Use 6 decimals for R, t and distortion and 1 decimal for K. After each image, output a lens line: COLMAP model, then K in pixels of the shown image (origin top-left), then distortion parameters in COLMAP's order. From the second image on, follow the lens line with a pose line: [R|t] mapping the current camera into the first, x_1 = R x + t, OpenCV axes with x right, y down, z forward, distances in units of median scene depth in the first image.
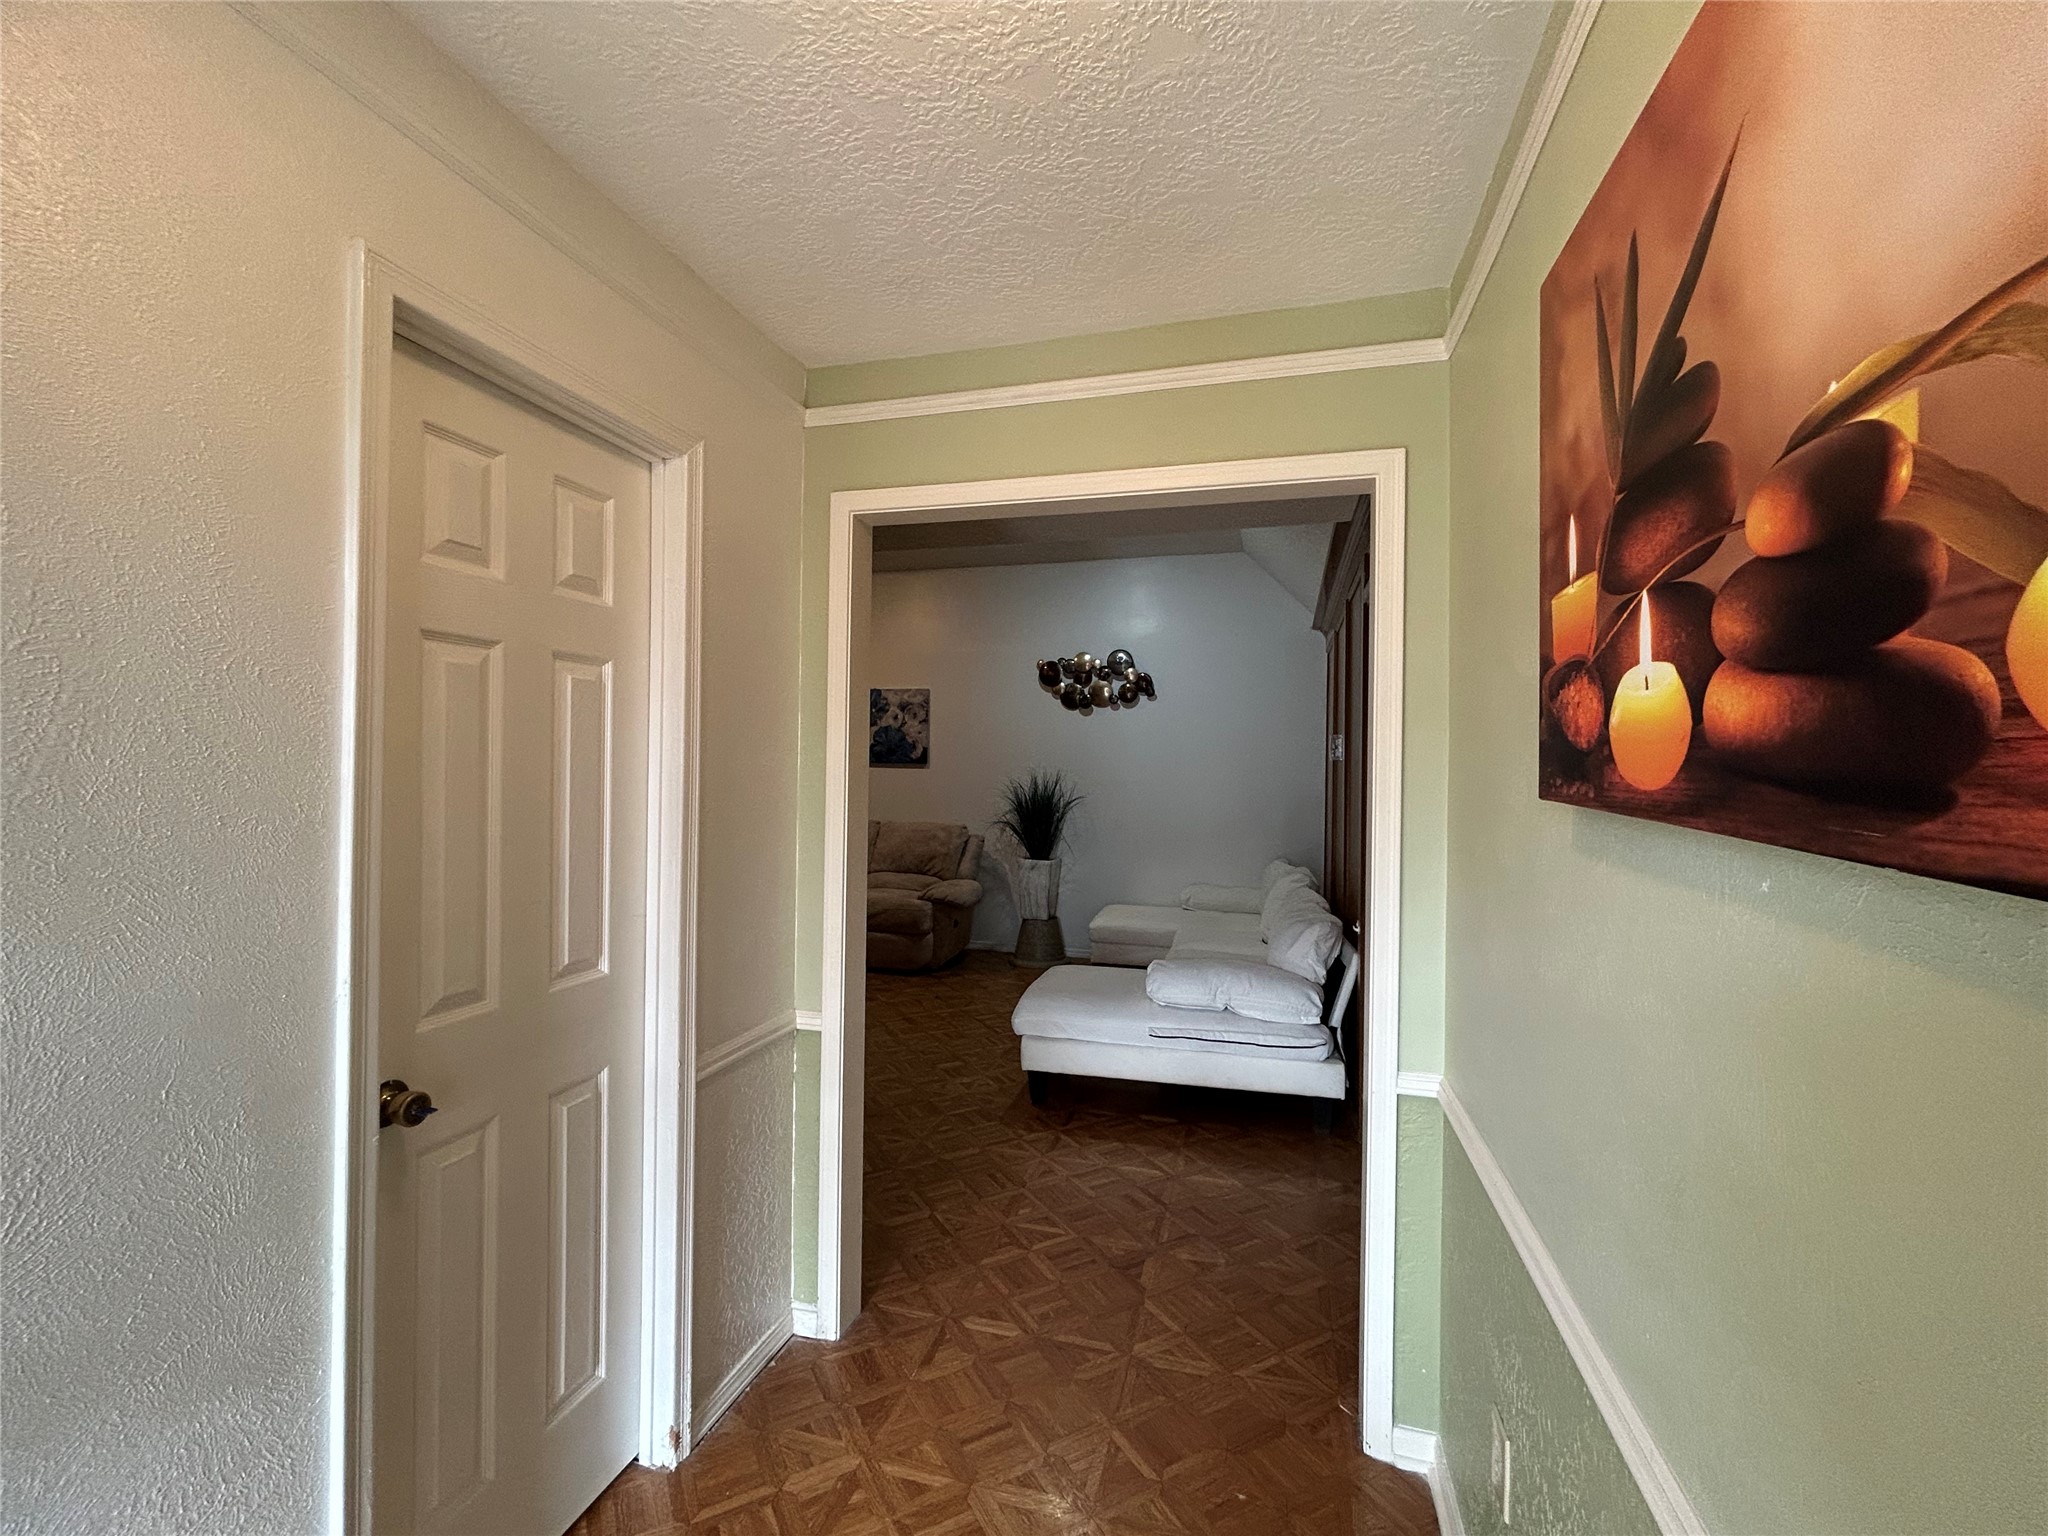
lens RADIAL K [[821.9, 0, 1026.3], [0, 821.9, 762.1], [0, 0, 1]] dist [-0.001813, 0.000685]
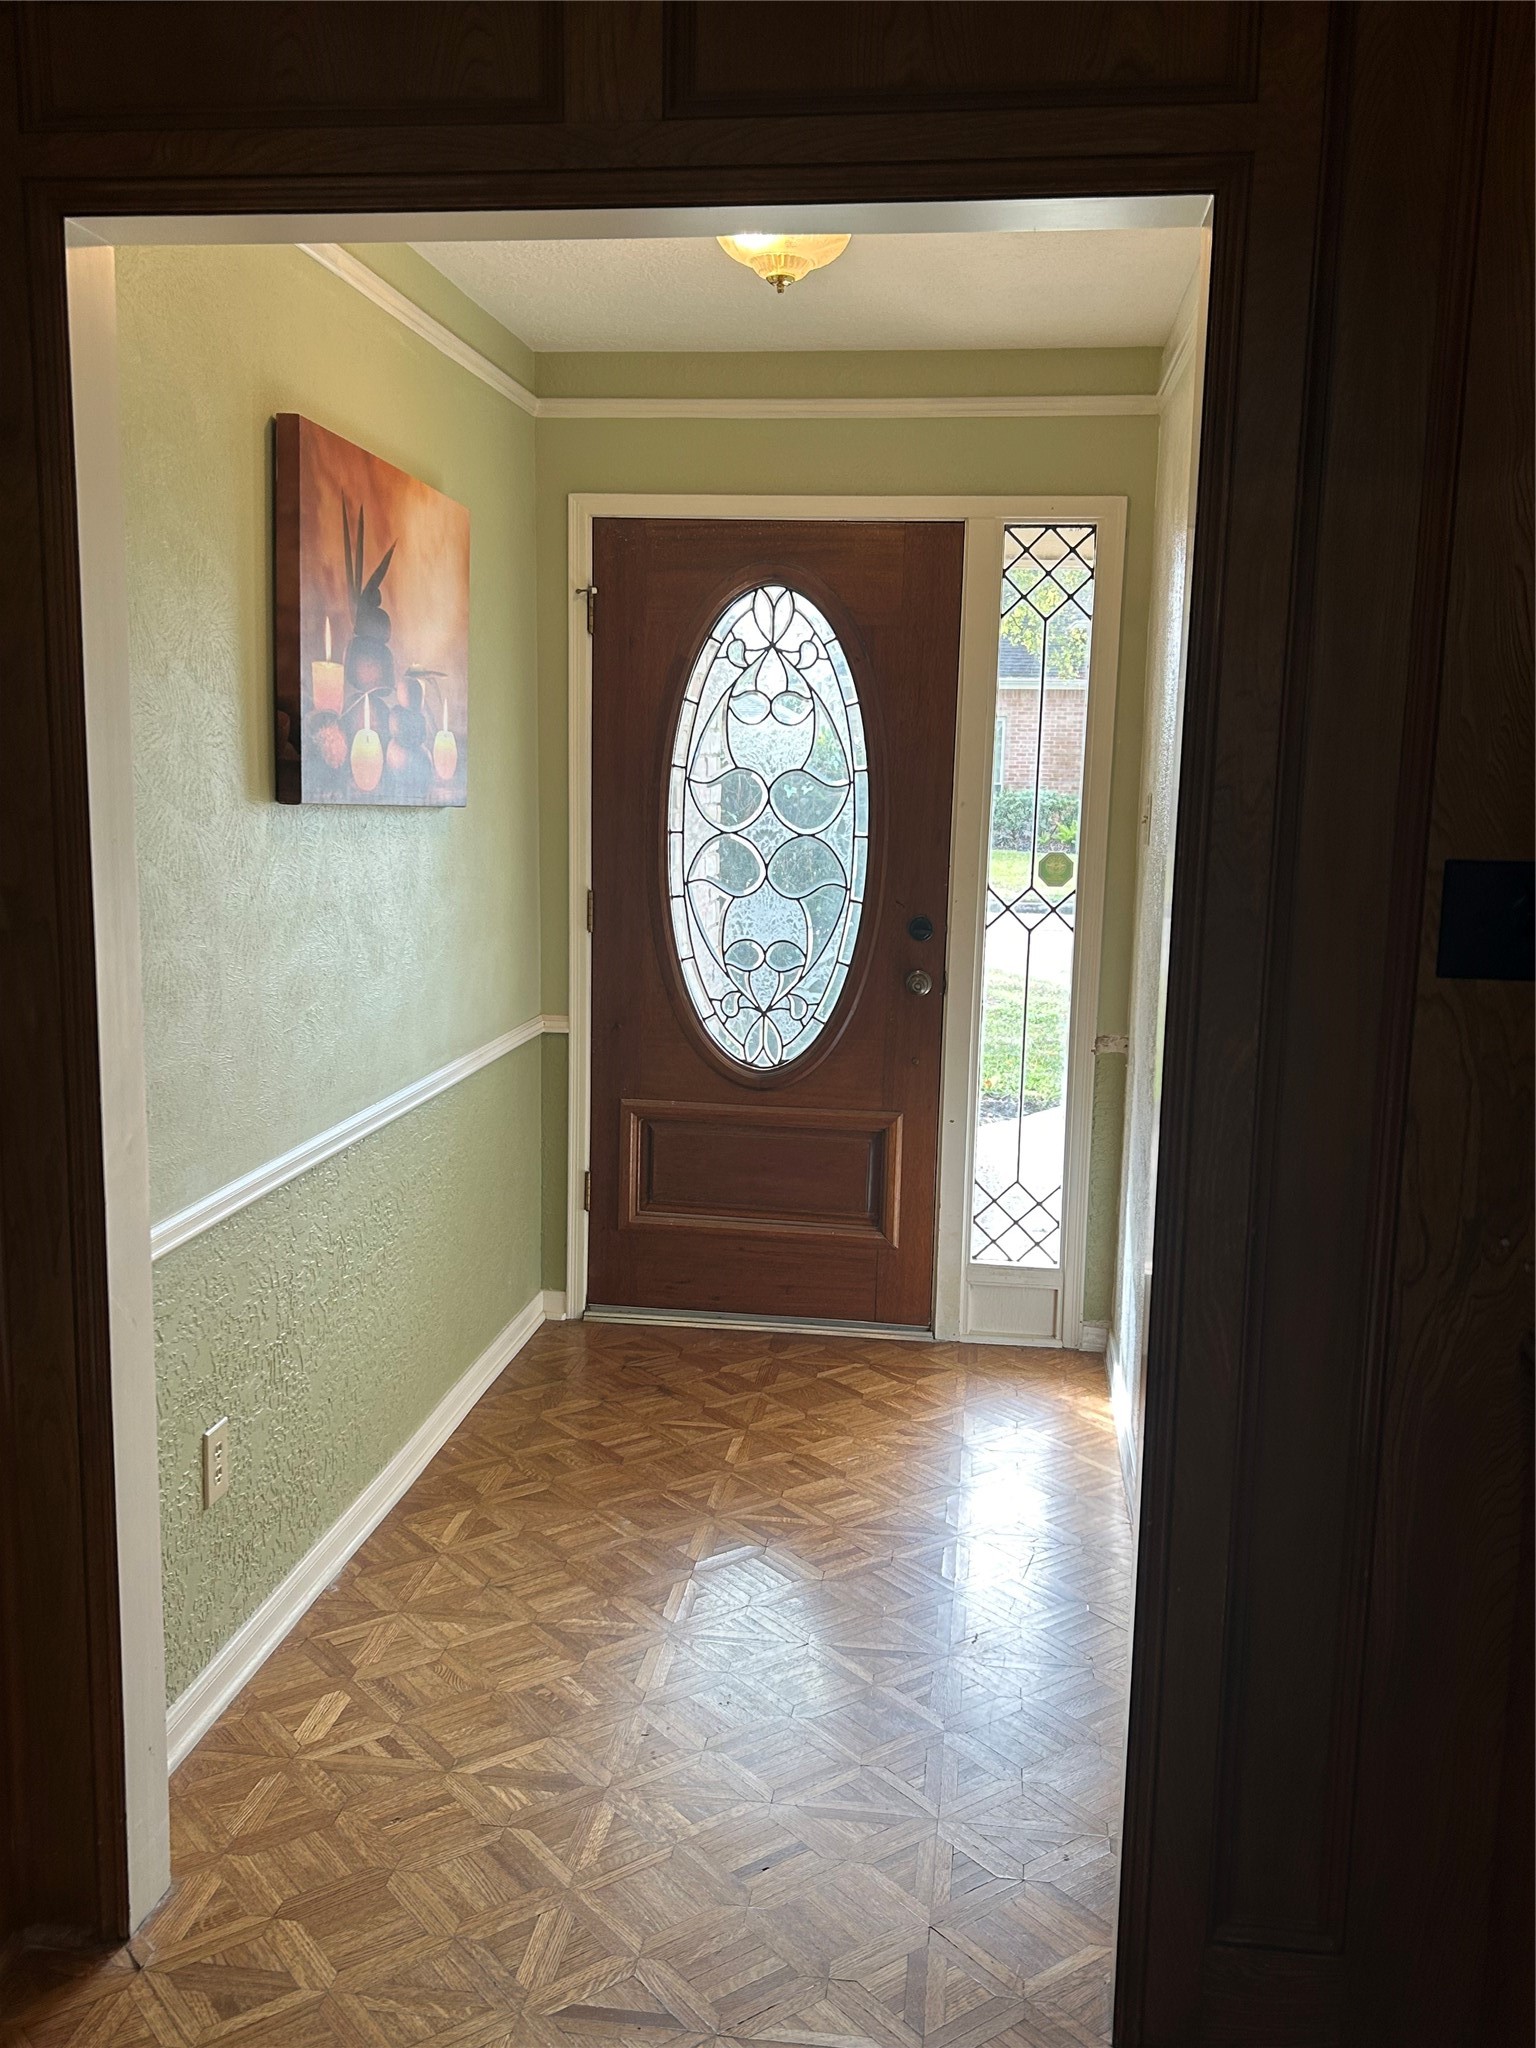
lens RADIAL K [[1801.1, 0, 780.3], [0, 1801.1, 1039.7], [0, 0, 1]] dist [0.049567, -0.043106]
pose [[-0.987278, 0.000390, -0.159004, 0.398756], [-0.024346, 0.987834, 0.153592, -0.064830], [0.157130, 0.155509, -0.975258, 5.420899]]
